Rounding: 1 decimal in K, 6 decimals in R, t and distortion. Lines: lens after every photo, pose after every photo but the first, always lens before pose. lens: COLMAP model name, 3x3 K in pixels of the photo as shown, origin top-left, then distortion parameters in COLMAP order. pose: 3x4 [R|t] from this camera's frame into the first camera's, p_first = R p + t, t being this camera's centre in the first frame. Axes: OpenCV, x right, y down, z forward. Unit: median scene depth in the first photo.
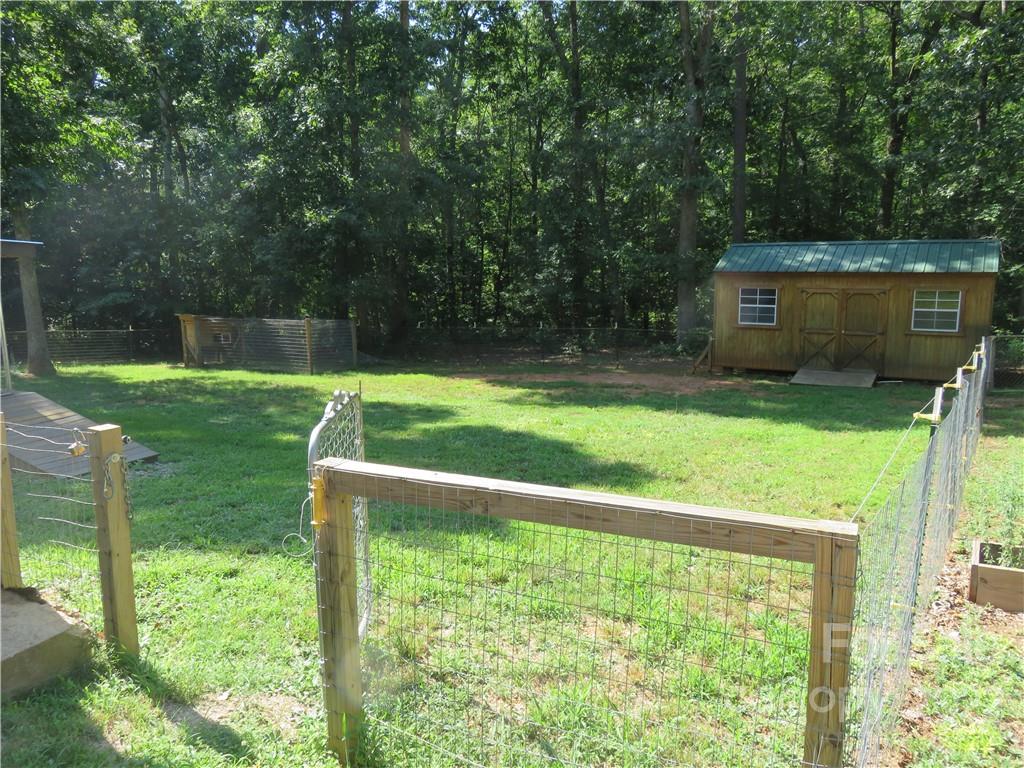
lens RADIAL K [[756.1, 0, 511.4], [0, 756.1, 389.7], [0, 0, 1]] dist [-0.013988, -0.002030]
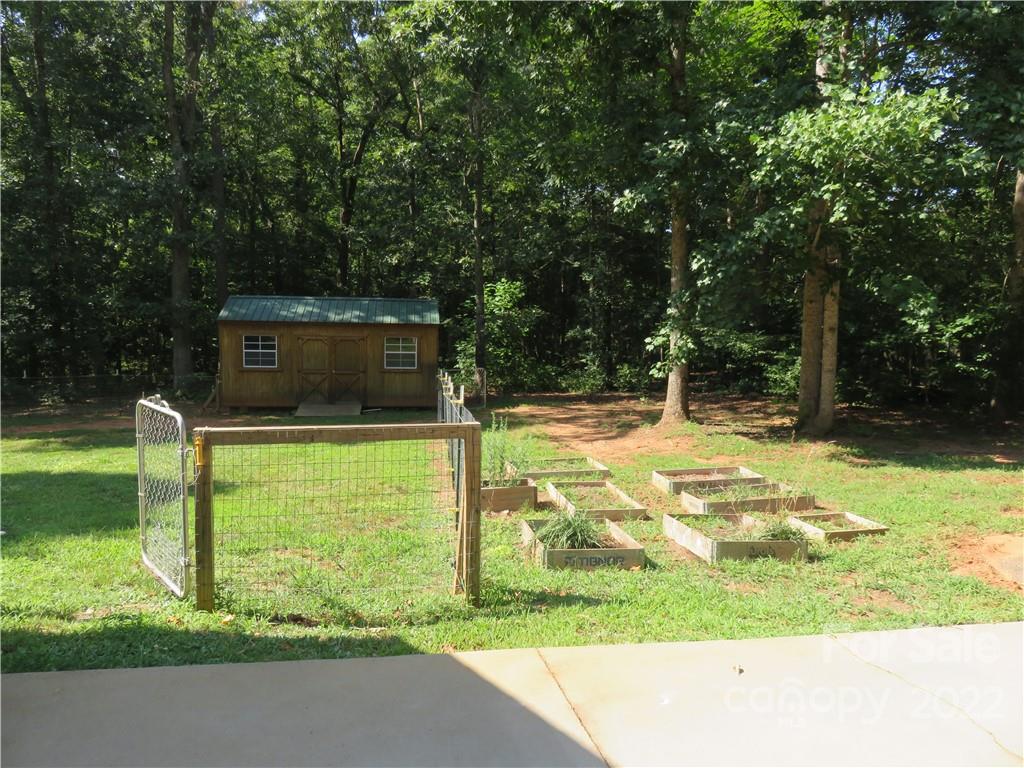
lens RADIAL K [[756.1, 0, 512.9], [0, 756.1, 385.0], [0, 0, 1]] dist [-0.013988, -0.002030]
pose [[0.768507, -0.036094, 0.638822, -0.103989], [0.081557, 0.995790, -0.041851, 0.017399], [-0.634622, 0.084263, 0.768215, -0.101011]]
